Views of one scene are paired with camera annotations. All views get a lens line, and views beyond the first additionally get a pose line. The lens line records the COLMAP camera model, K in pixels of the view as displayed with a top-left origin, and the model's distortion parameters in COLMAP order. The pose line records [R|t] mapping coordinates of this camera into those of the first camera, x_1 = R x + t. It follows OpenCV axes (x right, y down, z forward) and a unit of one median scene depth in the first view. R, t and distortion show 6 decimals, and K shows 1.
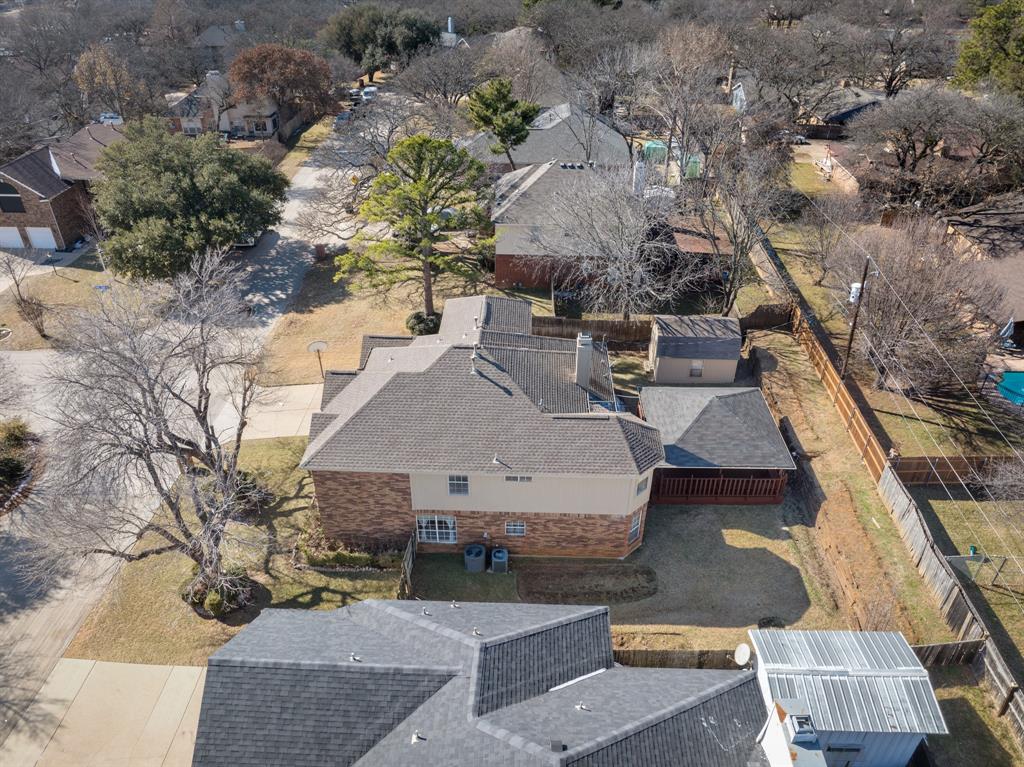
lens RADIAL K [[722.4, 0, 513.8], [0, 722.4, 382.3], [0, 0, 1]] dist [-0.033261, -0.003242]
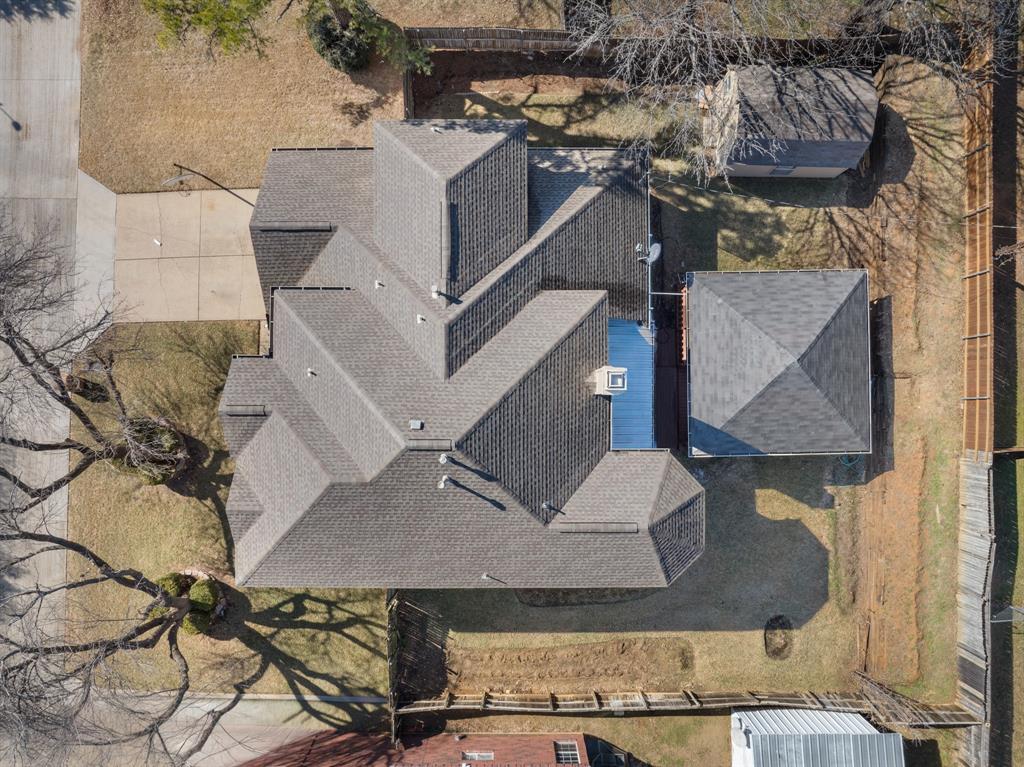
lens RADIAL K [[722.4, 0, 513.8], [0, 722.4, 382.3], [0, 0, 1]] dist [-0.033261, -0.003242]
pose [[0.999498, -0.031576, 0.002443, 0.009490], [0.016012, 0.570385, 0.821221, -0.602211], [-0.027324, -0.820770, 0.570605, 0.676793]]
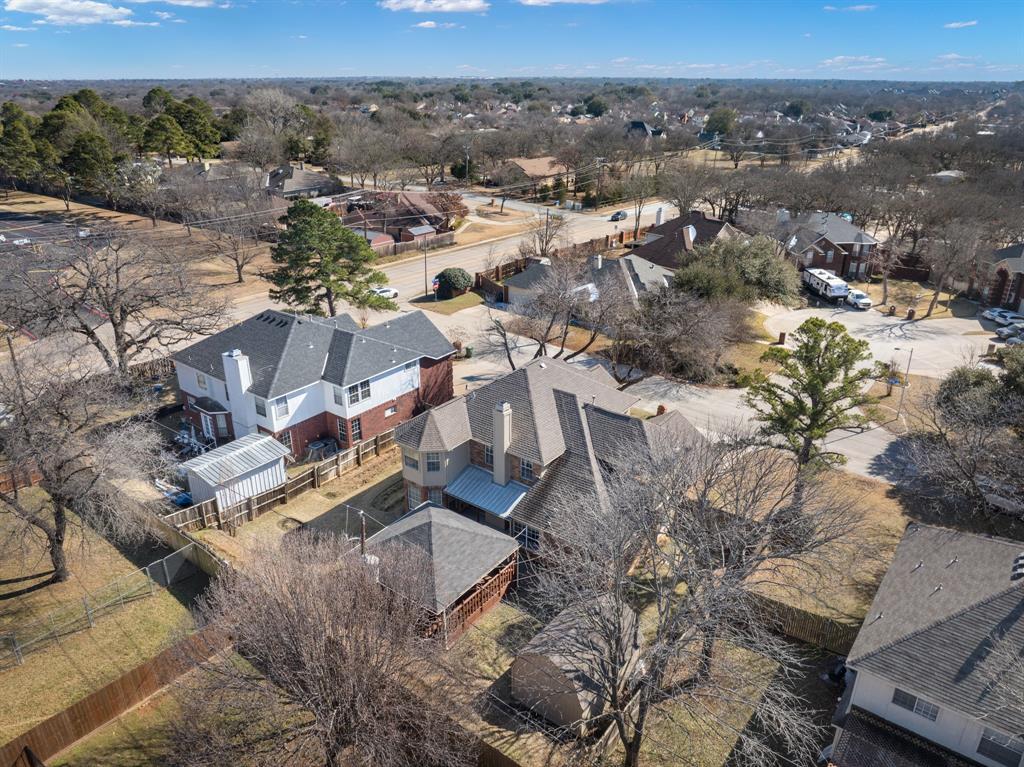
lens RADIAL K [[722.4, 0, 513.8], [0, 722.4, 382.3], [0, 0, 1]] dist [-0.033261, -0.003242]
pose [[-0.578565, 0.315256, -0.752248, 1.026620], [-0.460398, 0.635078, 0.620250, -0.880040], [0.673273, 0.705188, -0.222291, 1.313991]]
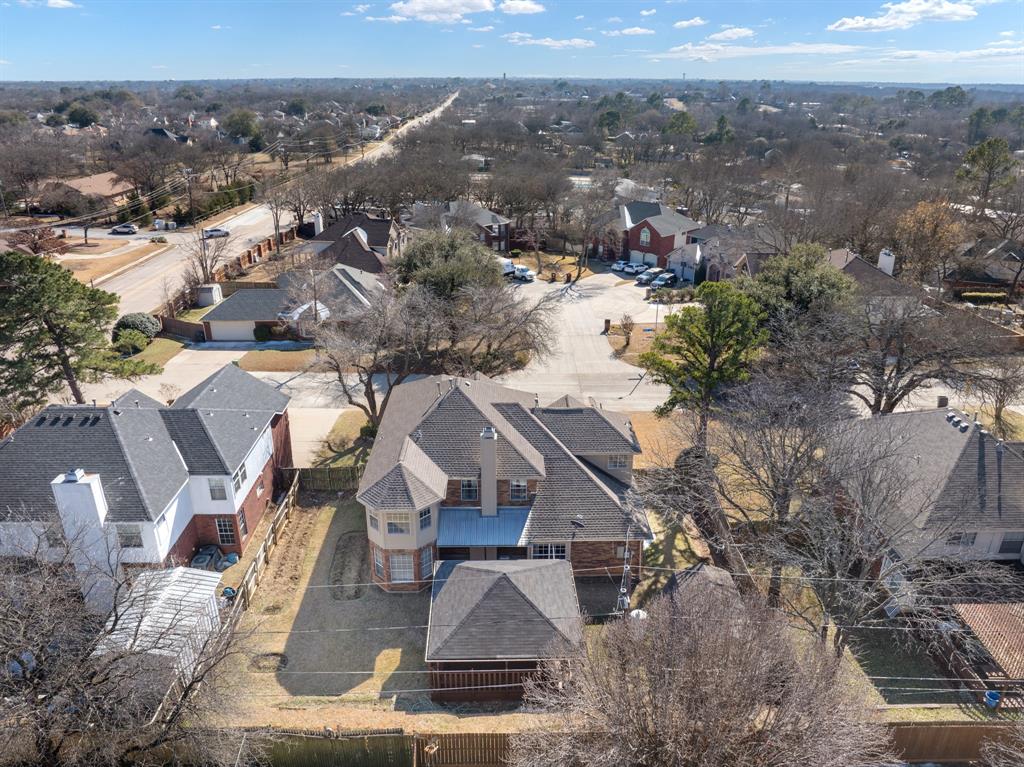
lens RADIAL K [[722.4, 0, 513.8], [0, 722.4, 382.3], [0, 0, 1]] dist [-0.033261, -0.003242]
pose [[0.053030, 0.386563, -0.920737, 1.148827], [-0.561863, 0.773789, 0.292507, -0.489608], [0.825529, 0.501816, 0.258229, 0.741653]]
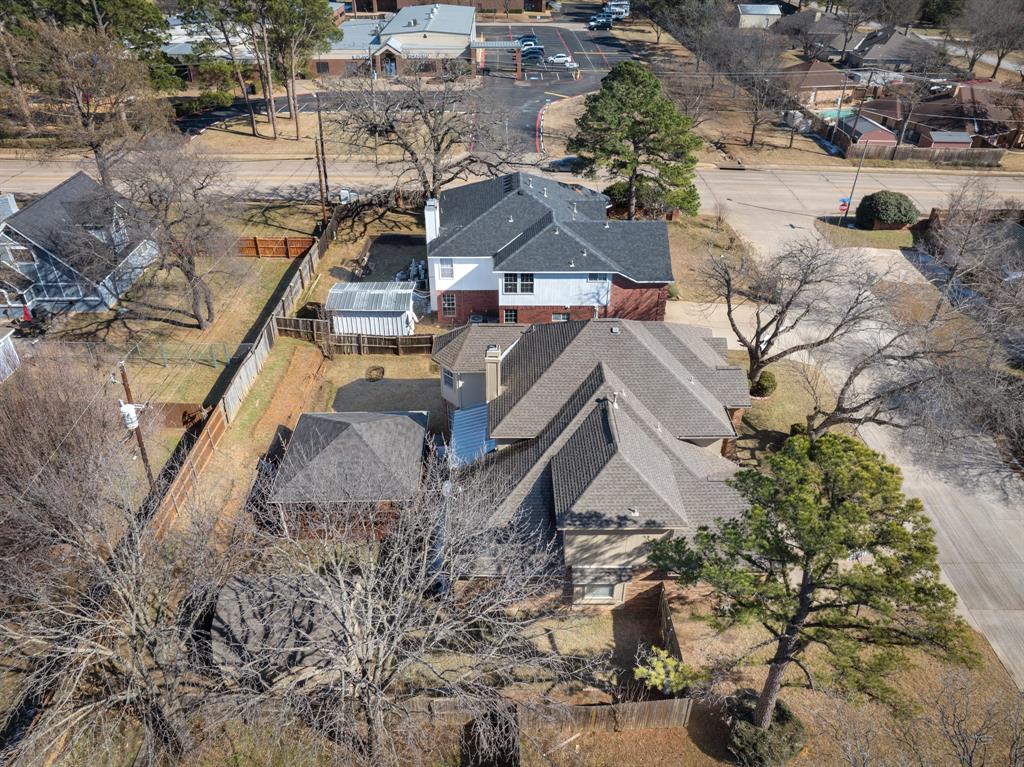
lens RADIAL K [[722.4, 0, 513.8], [0, 722.4, 382.3], [0, 0, 1]] dist [-0.033261, -0.003242]
pose [[-0.999083, 0.017501, -0.039075, 0.114370], [-0.029608, 0.376821, 0.925813, -1.000000], [0.030927, 0.926121, -0.375957, 1.480598]]
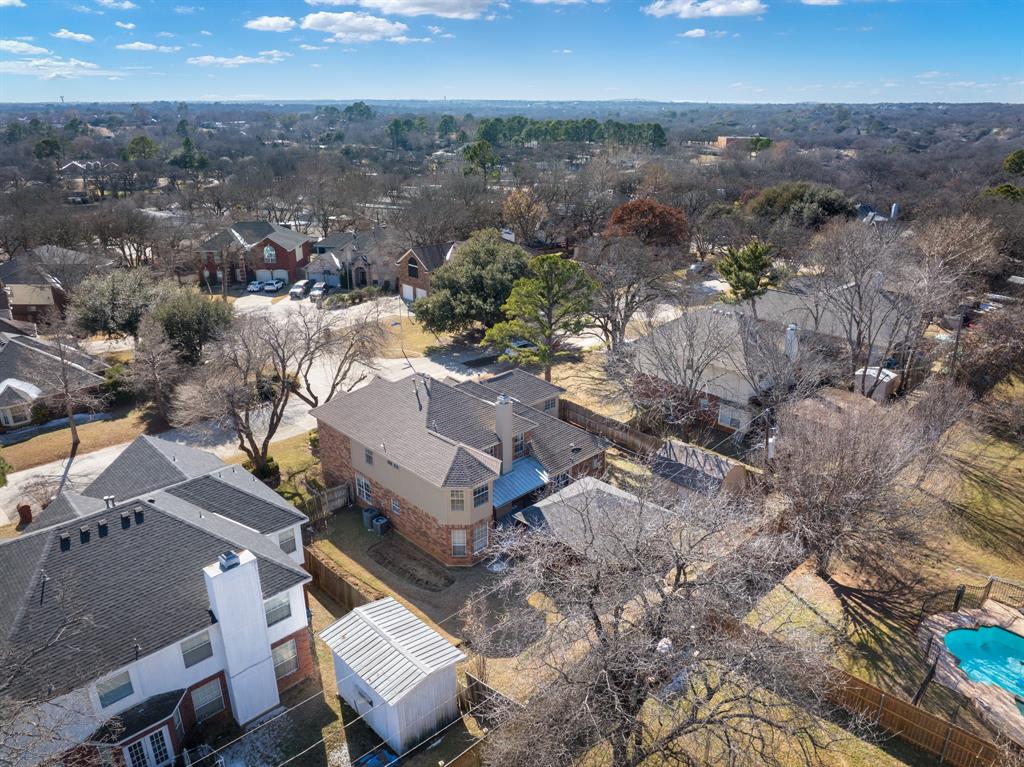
lens RADIAL K [[722.4, 0, 513.8], [0, 722.4, 382.3], [0, 0, 1]] dist [-0.033261, -0.003242]
pose [[0.722364, 0.249920, -0.644771, 0.980118], [-0.384889, 0.919941, -0.074629, 0.002678], [0.574500, 0.302074, 0.760724, 0.024081]]
